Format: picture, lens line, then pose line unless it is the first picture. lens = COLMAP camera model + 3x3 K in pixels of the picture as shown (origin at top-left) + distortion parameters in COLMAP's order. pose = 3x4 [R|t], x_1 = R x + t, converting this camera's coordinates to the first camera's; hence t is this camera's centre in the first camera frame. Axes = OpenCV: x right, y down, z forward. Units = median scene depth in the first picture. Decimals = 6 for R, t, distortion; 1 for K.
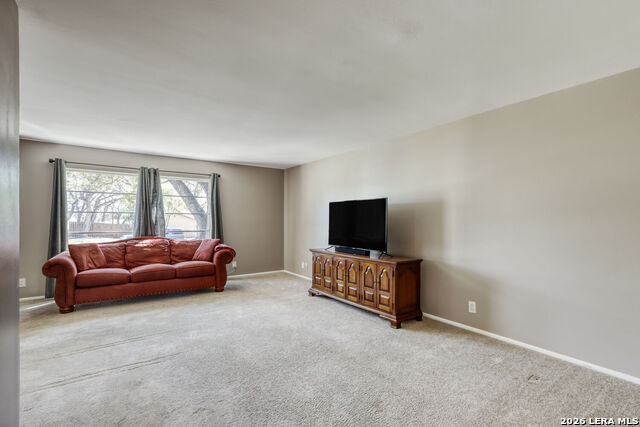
lens RADIAL K [[296.0, 0, 319.4], [0, 296.0, 214.4], [0, 0, 1]] dist [-0.030329, 0.005548]
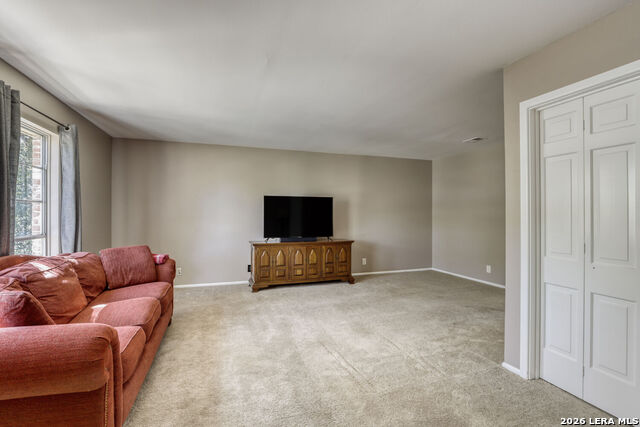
lens RADIAL K [[296.0, 0, 319.3], [0, 296.0, 212.1], [0, 0, 1]] dist [-0.030329, 0.005548]
pose [[0.296020, -0.001253, 0.955181, -1.011942], [-0.003694, 0.999990, 0.002456, 0.009071], [-0.955174, -0.004255, 0.296013, 0.570287]]
